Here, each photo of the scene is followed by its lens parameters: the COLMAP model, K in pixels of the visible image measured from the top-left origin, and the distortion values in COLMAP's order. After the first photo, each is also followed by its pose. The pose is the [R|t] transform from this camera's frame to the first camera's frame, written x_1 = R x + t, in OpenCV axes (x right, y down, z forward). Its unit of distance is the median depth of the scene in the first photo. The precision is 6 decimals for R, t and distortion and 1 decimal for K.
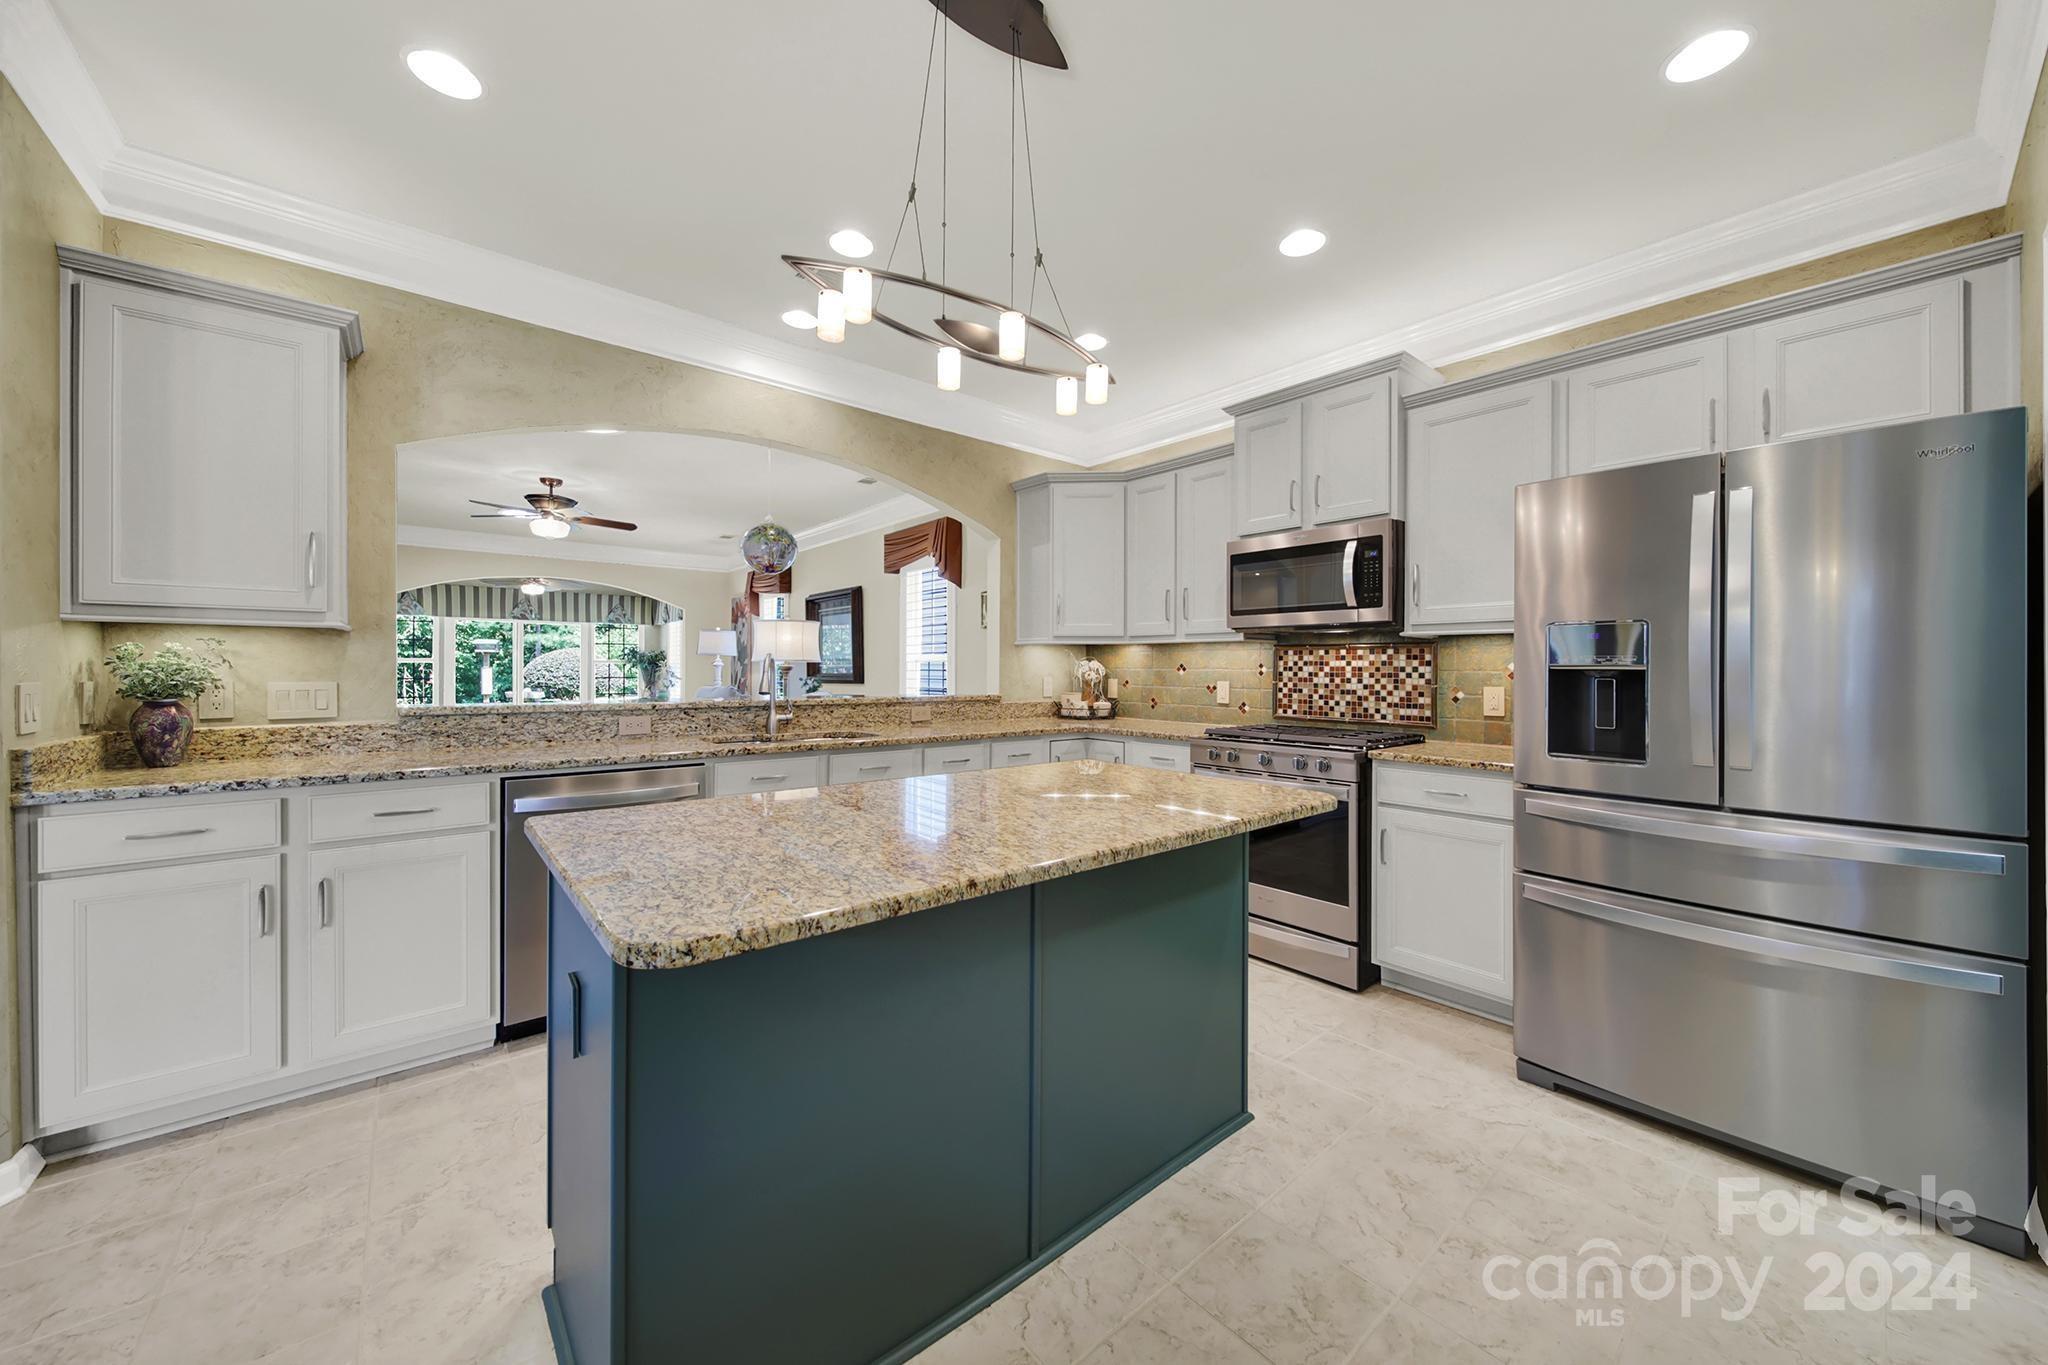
lens RADIAL K [[729.8, 0, 1024.9], [0, 729.8, 670.2], [0, 0, 1]] dist [0.001924, -0.002062]
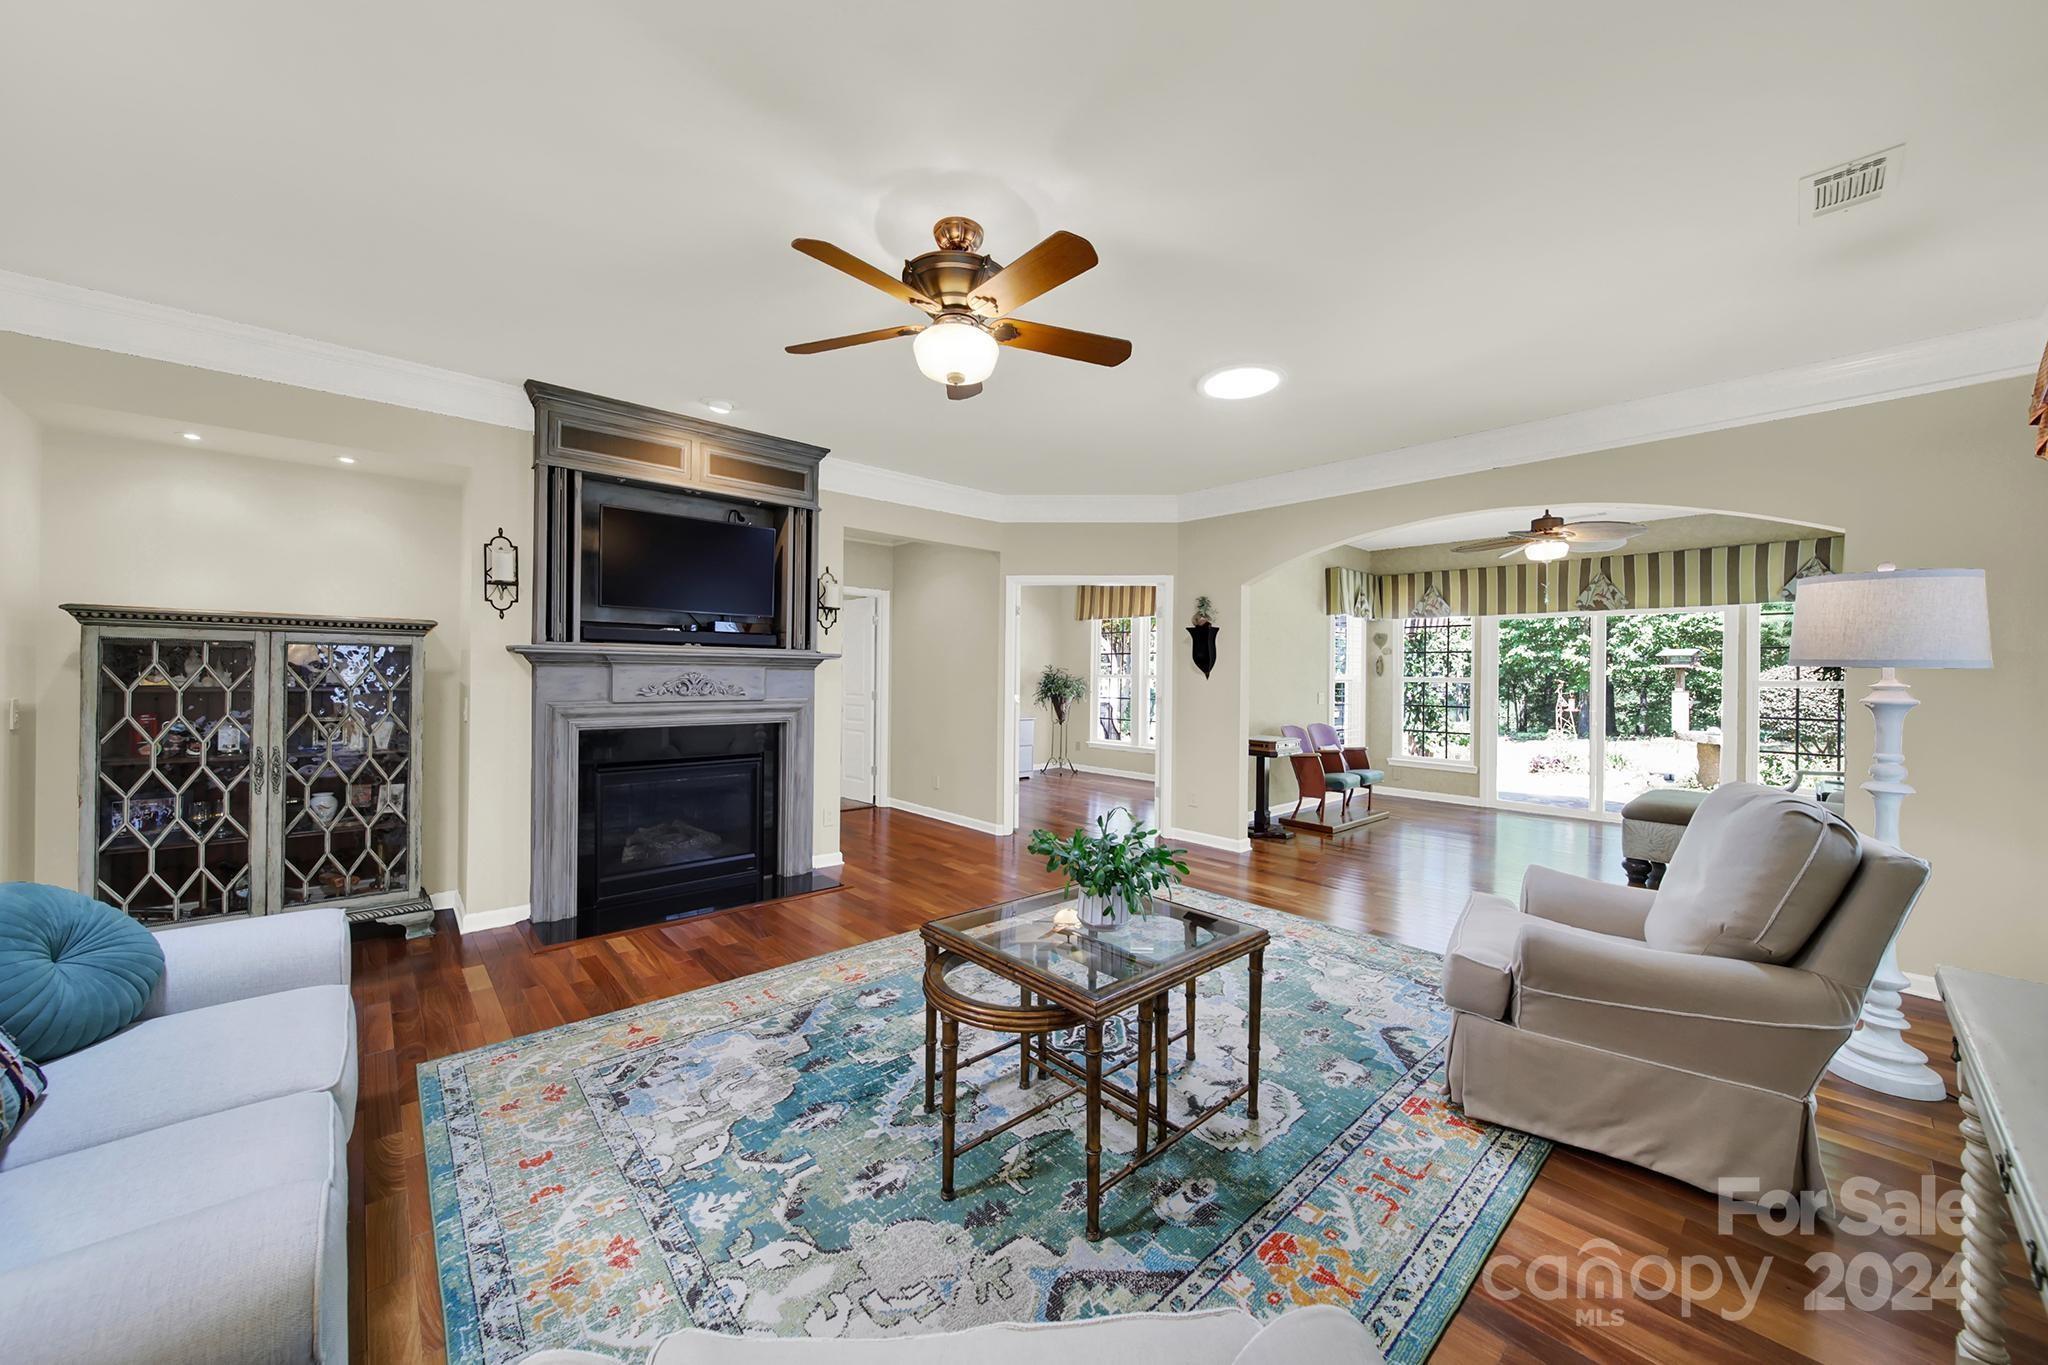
lens RADIAL K [[729.8, 0, 1024.9], [0, 729.8, 670.2], [0, 0, 1]] dist [0.001924, -0.002062]
pose [[0.035000, -0.008426, -0.999352, -0.417296], [-0.013248, 0.999873, -0.008895, -0.035372], [0.999300, 0.013551, 0.034884, 1.705838]]
